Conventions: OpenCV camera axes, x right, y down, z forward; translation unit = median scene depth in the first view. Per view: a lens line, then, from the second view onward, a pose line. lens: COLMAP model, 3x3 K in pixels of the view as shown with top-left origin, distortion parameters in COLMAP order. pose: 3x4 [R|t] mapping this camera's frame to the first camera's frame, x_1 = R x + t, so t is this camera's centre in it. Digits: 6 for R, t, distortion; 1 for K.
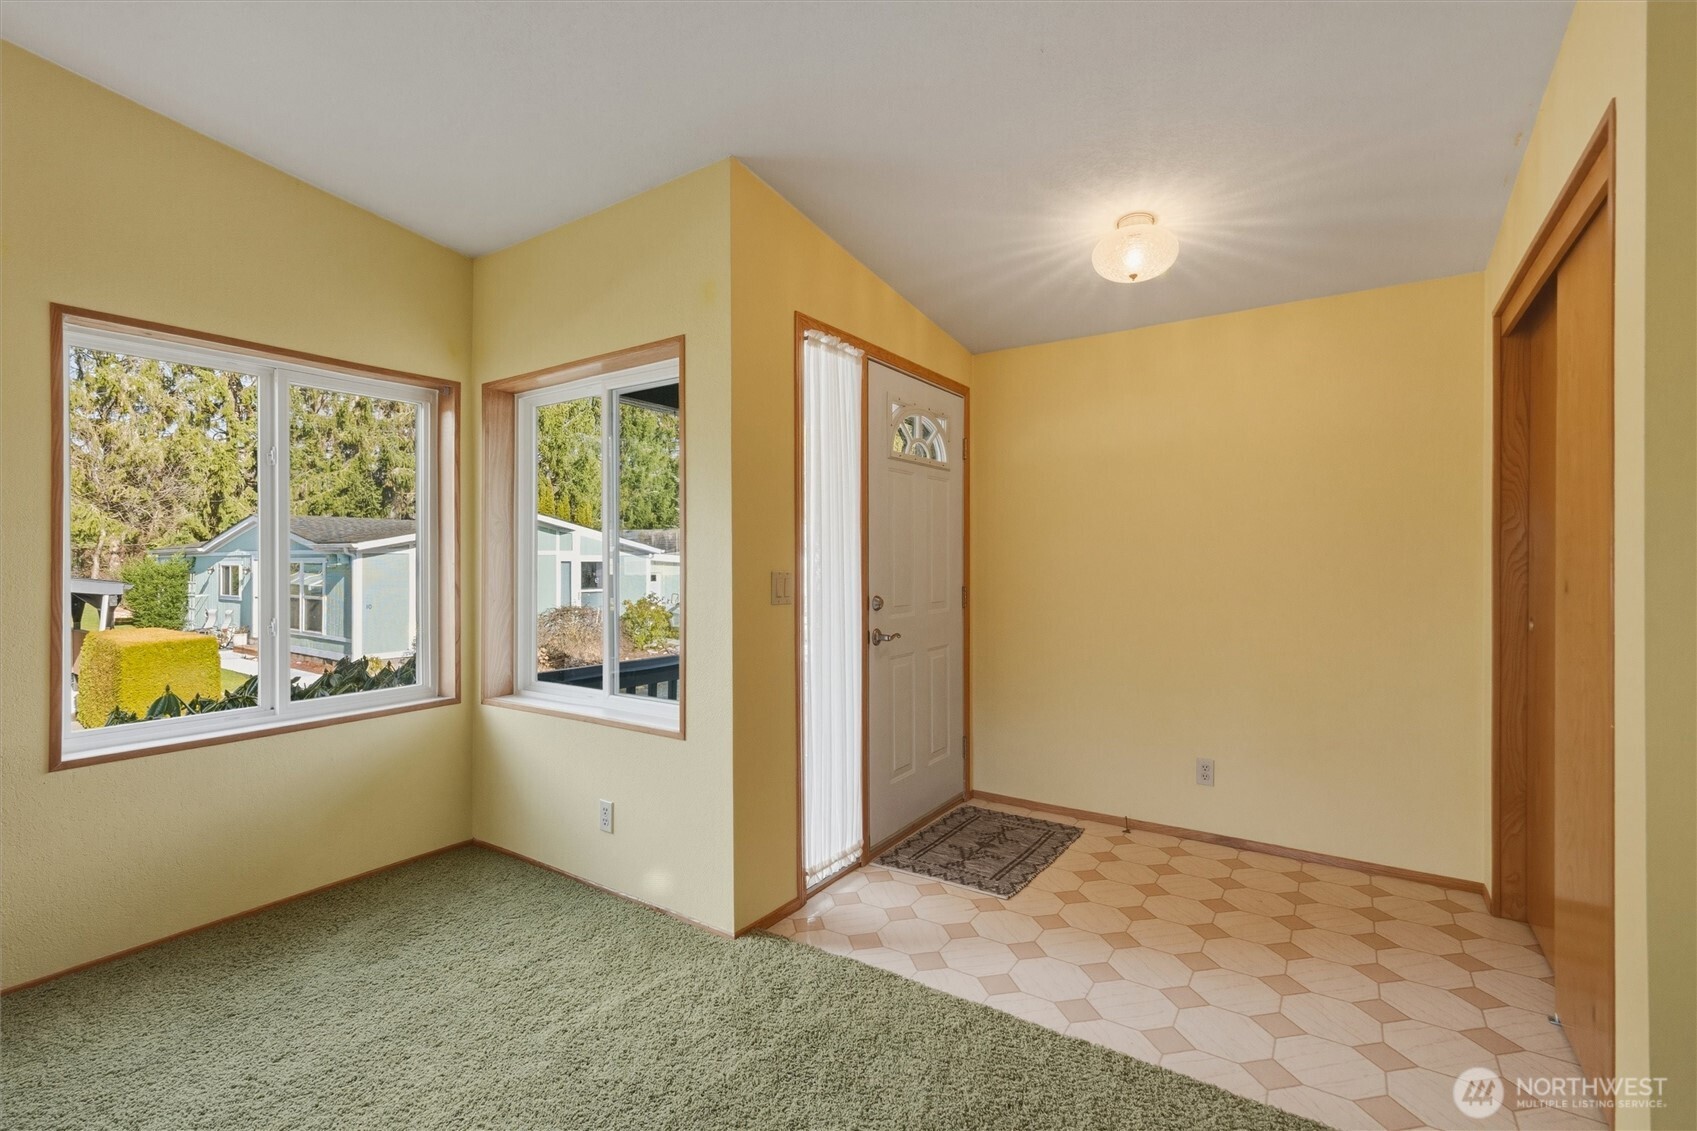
lens RADIAL K [[731.5, 0, 848.5], [0, 731.5, 565.5], [0, 0, 1]] dist [0.000805, 0.000142]
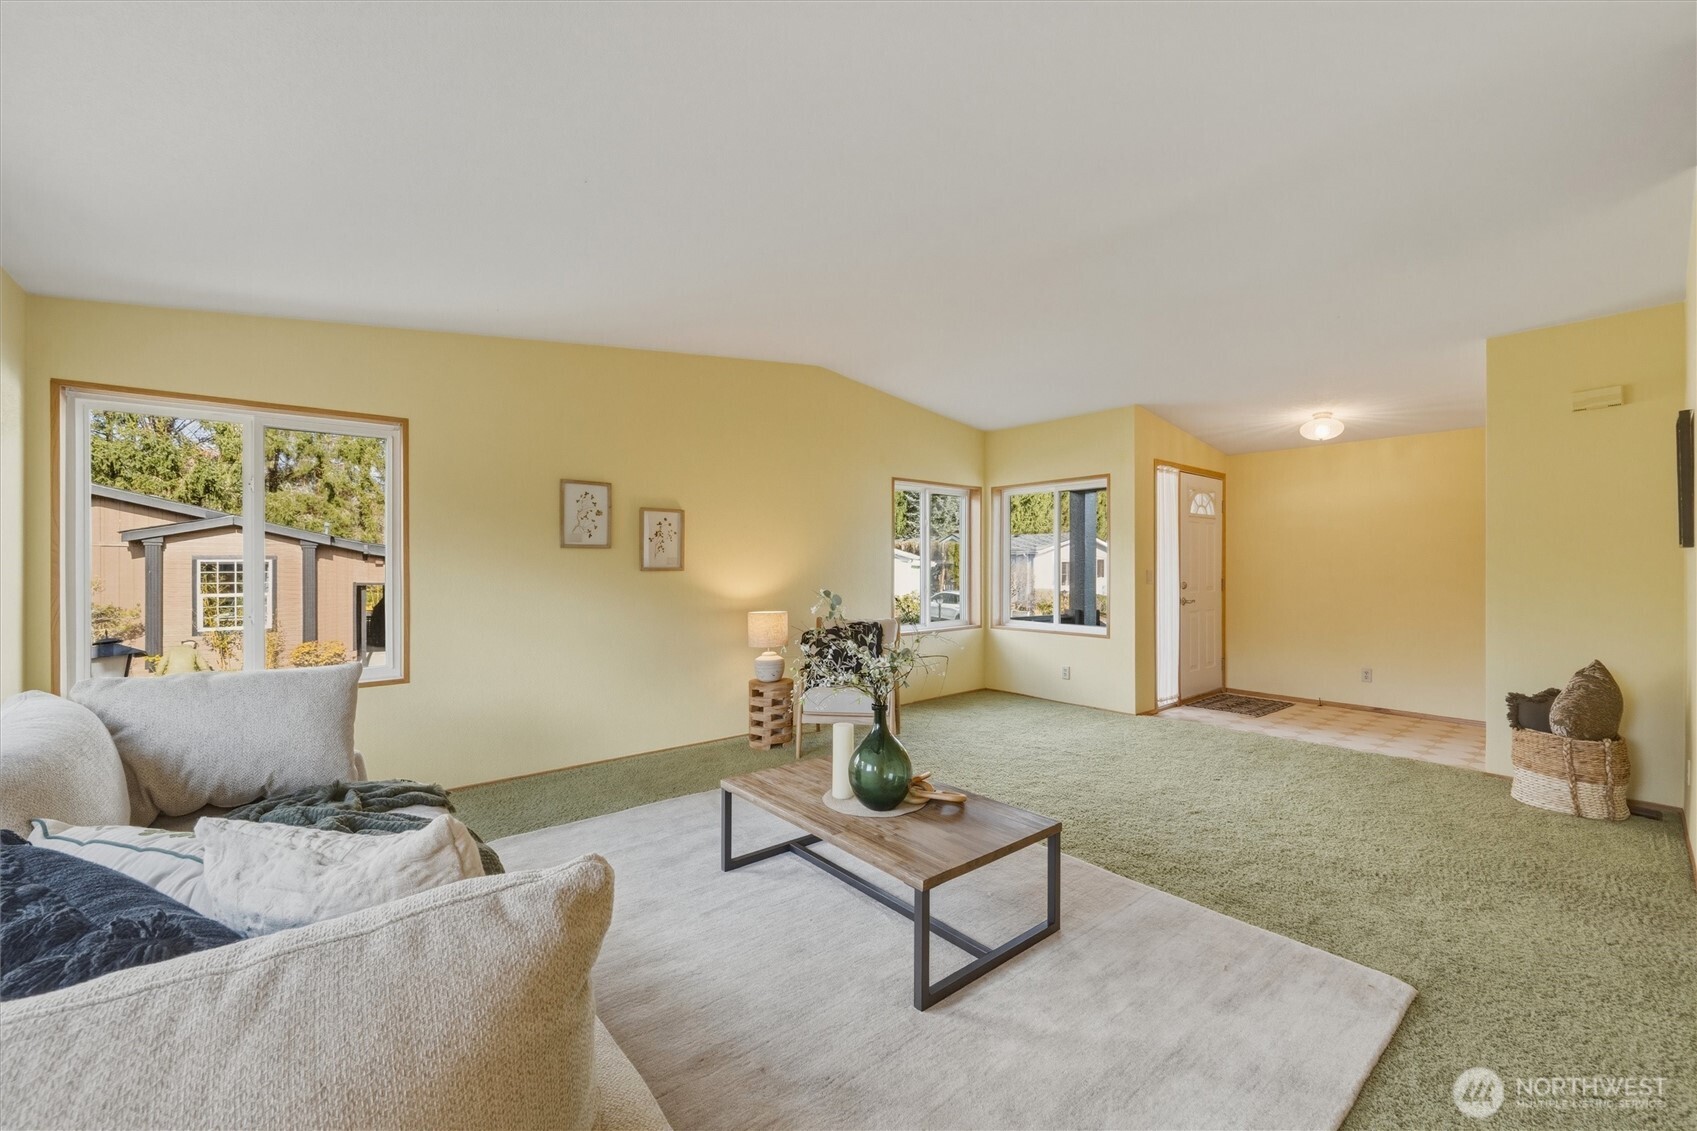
lens RADIAL K [[664.6, 0, 846.2], [0, 664.6, 568.6], [0, 0, 1]] dist [-0.000682, 0.000148]
pose [[0.961784, 0.002053, -0.273803, -0.381738], [-0.002227, 0.999997, -0.000326, 0.004988], [0.273802, 0.000923, 0.961786, -1.143777]]
